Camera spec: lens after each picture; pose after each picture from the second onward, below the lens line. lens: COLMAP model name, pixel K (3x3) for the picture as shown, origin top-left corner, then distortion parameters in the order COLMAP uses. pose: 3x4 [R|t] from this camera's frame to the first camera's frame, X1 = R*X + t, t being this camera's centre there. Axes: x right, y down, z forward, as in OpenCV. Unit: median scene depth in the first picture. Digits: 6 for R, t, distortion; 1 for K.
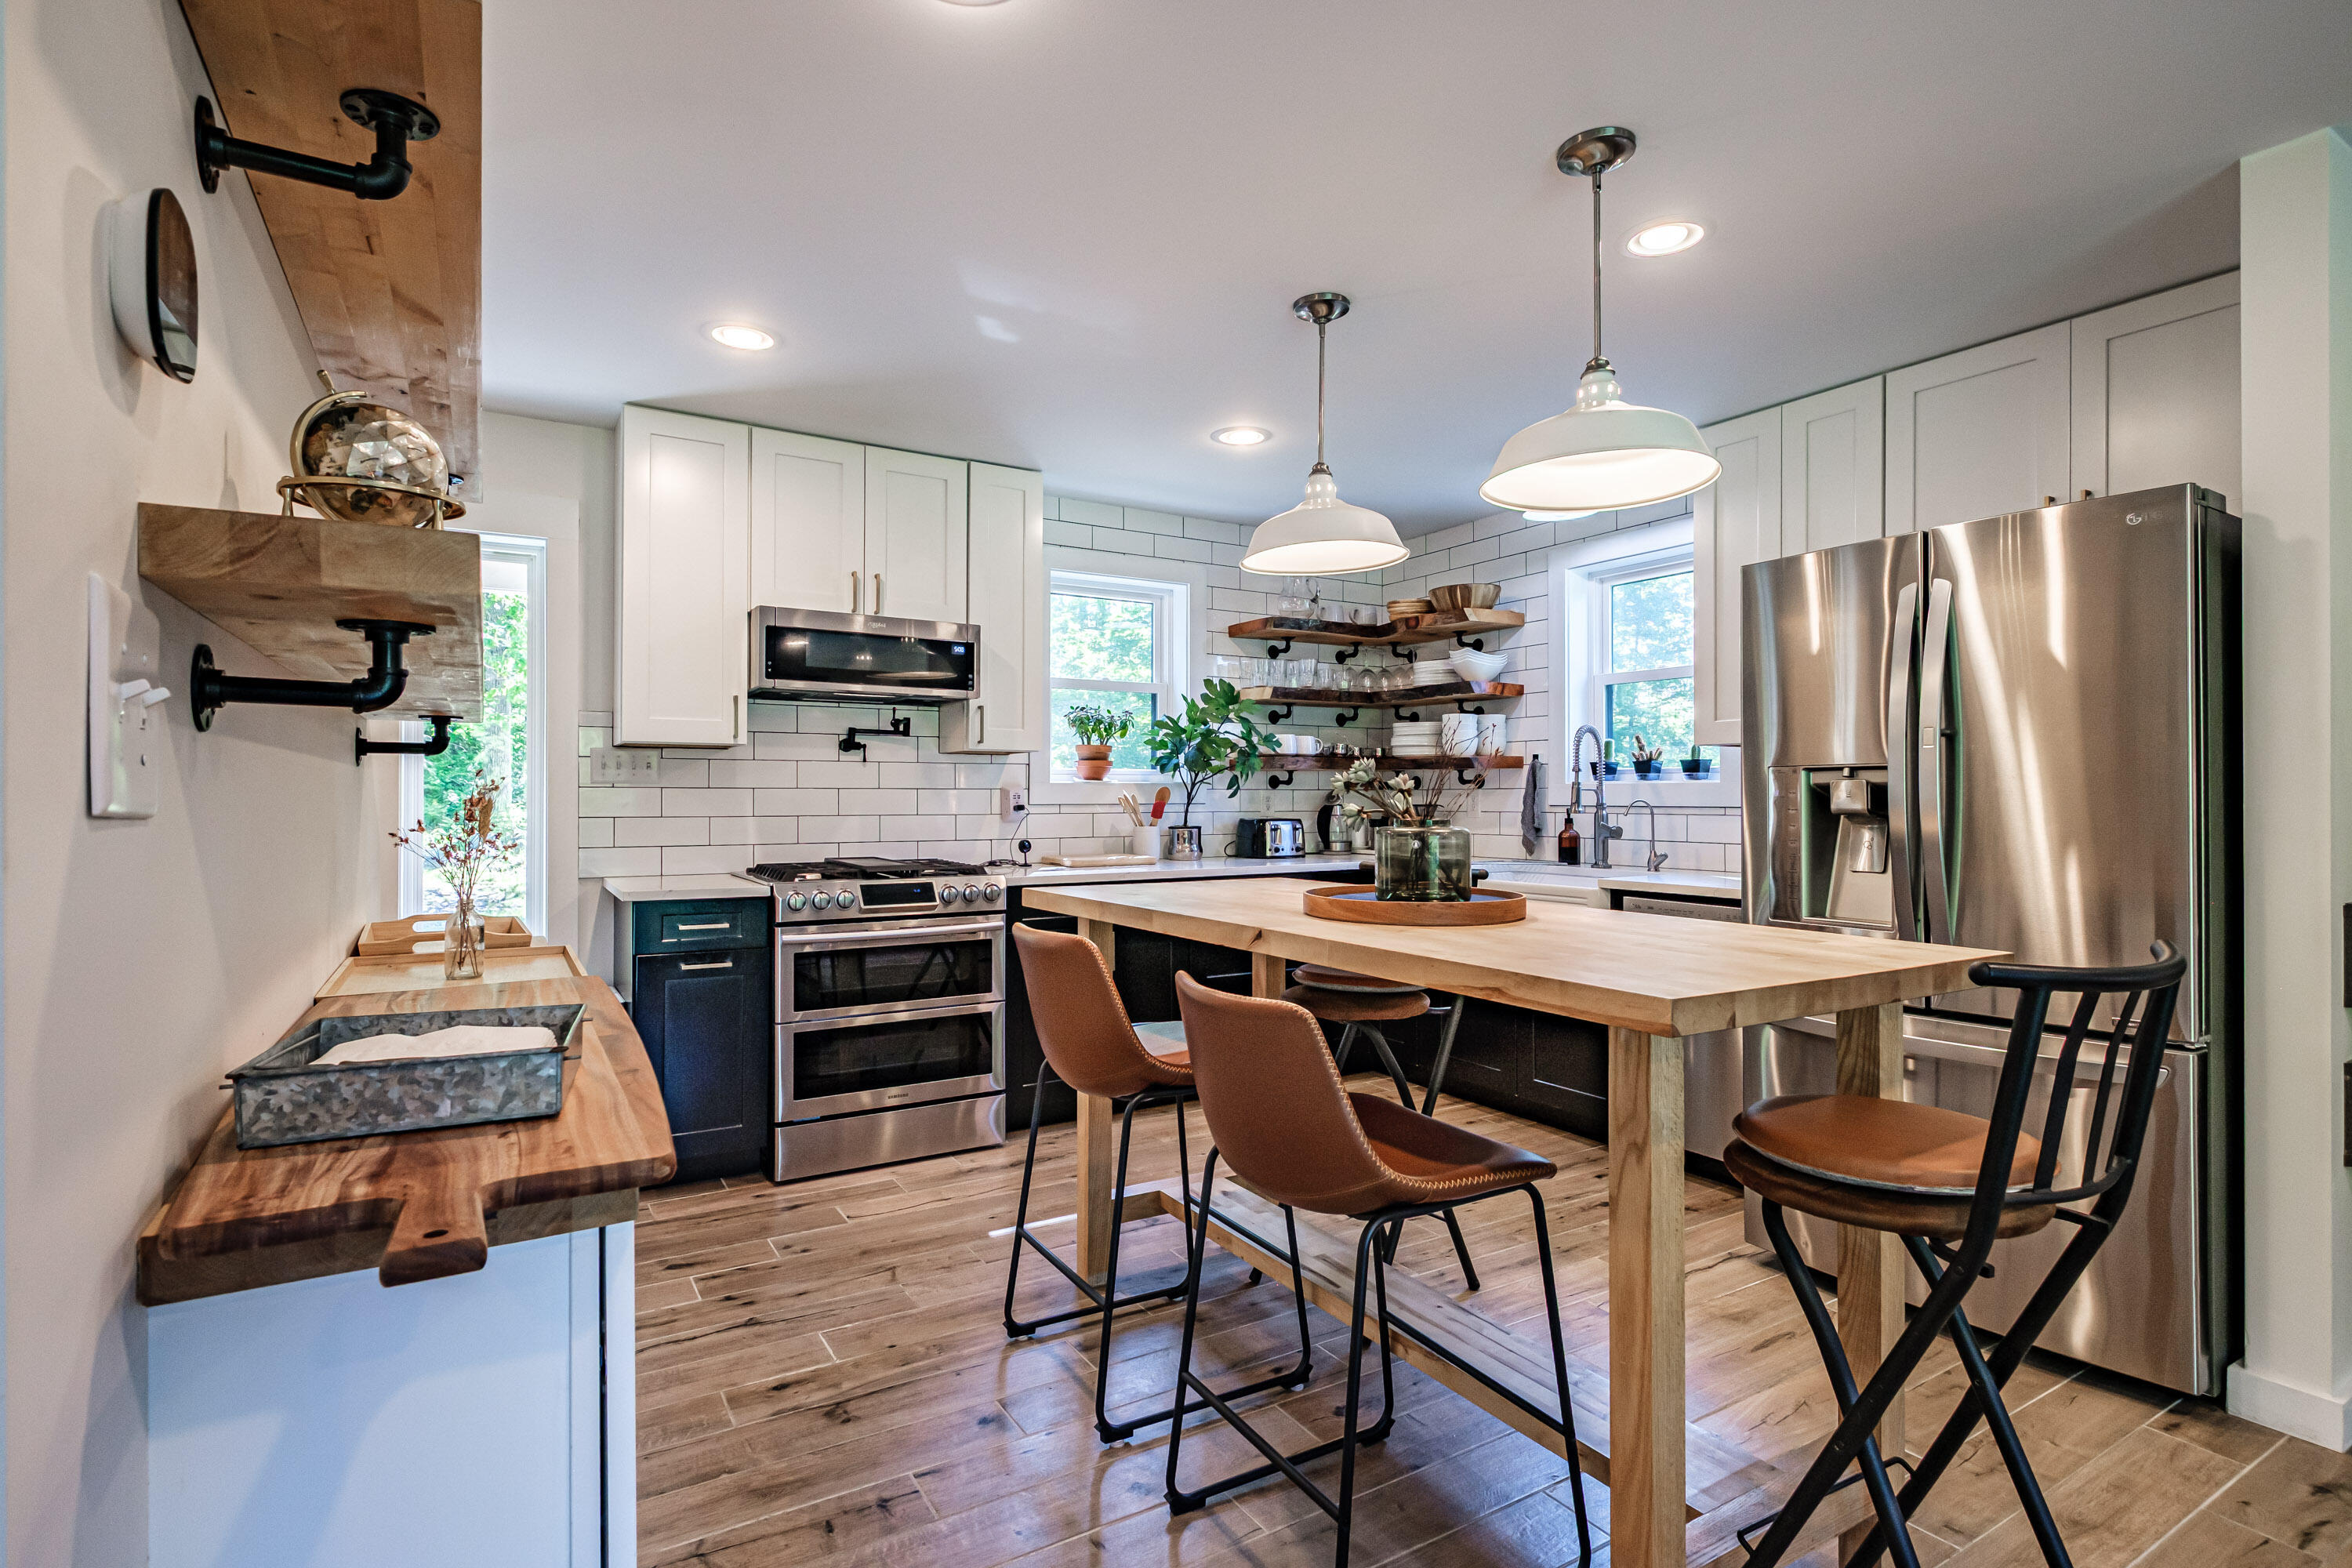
lens RADIAL K [[1116.4, 0, 1173.6], [0, 1116.4, 794.0], [0, 0, 1]] dist [0.003689, 0.000259]
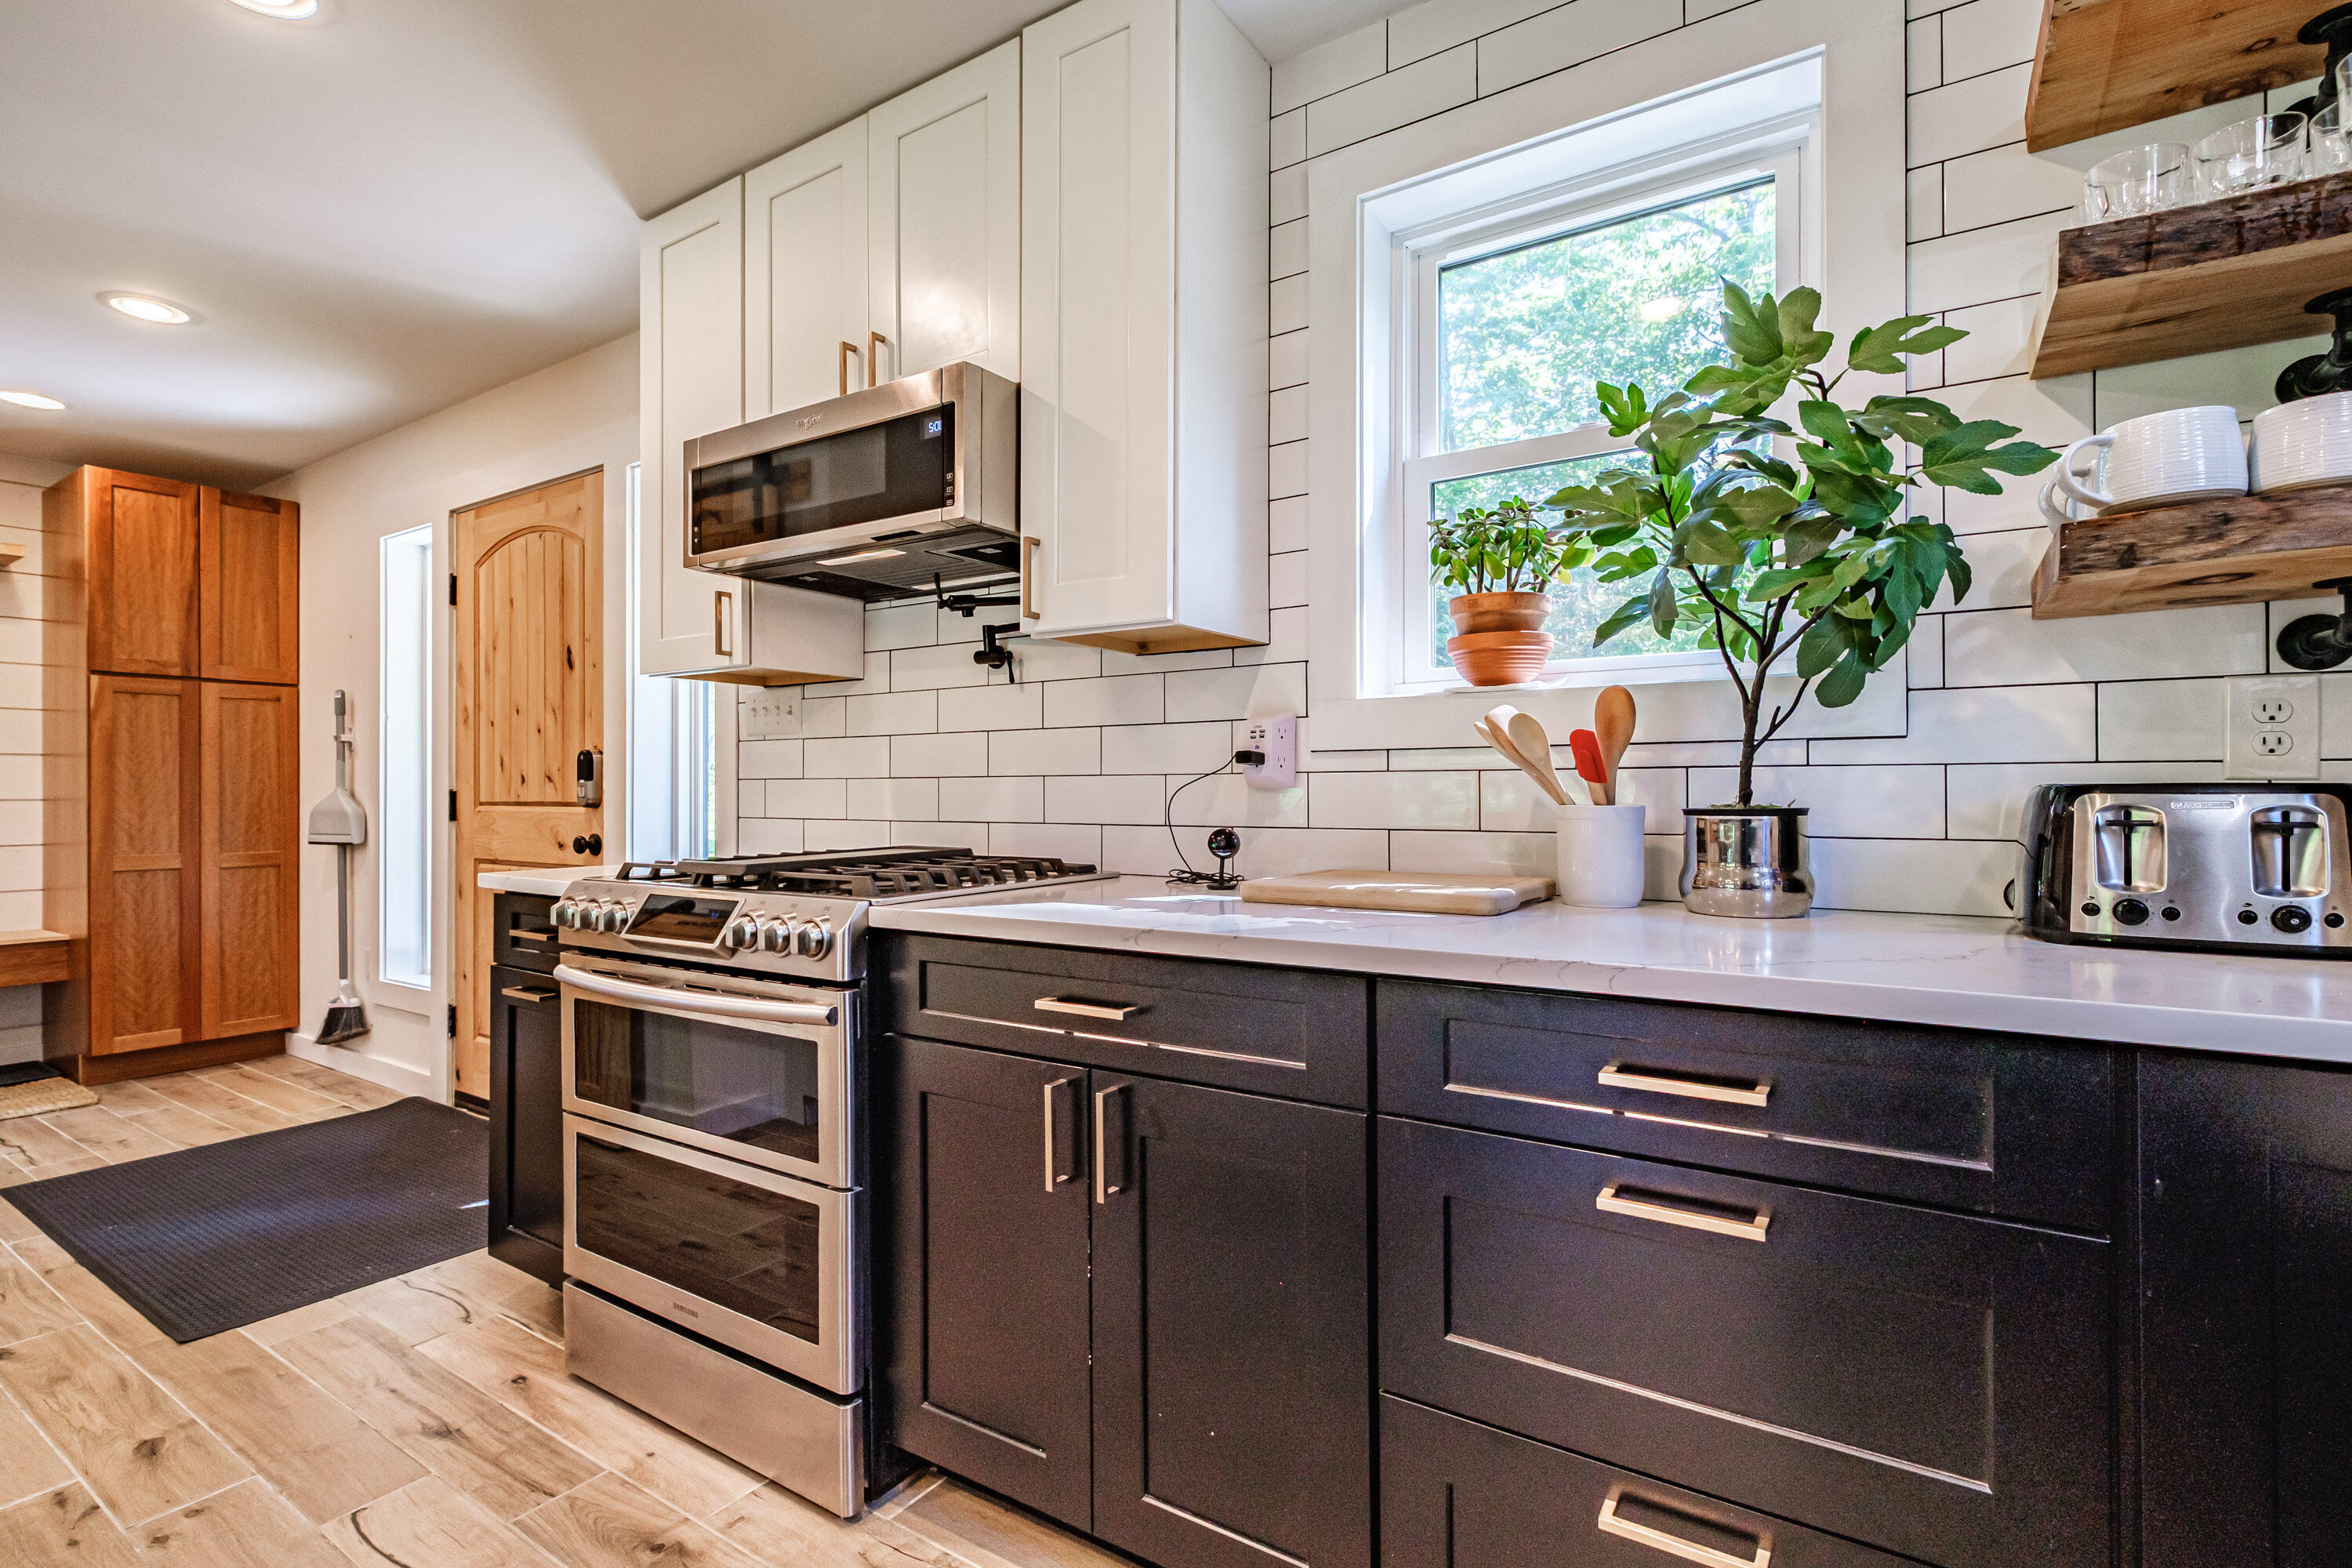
lens RADIAL K [[1116.4, 0, 1173.2], [0, 1116.4, 779.5], [0, 0, 1]] dist [0.003689, 0.000259]
pose [[0.421156, -0.011338, -0.906917, 0.284293], [0.006330, 0.999934, -0.009562, 0.028234], [0.906966, -0.001714, 0.421200, 0.881915]]
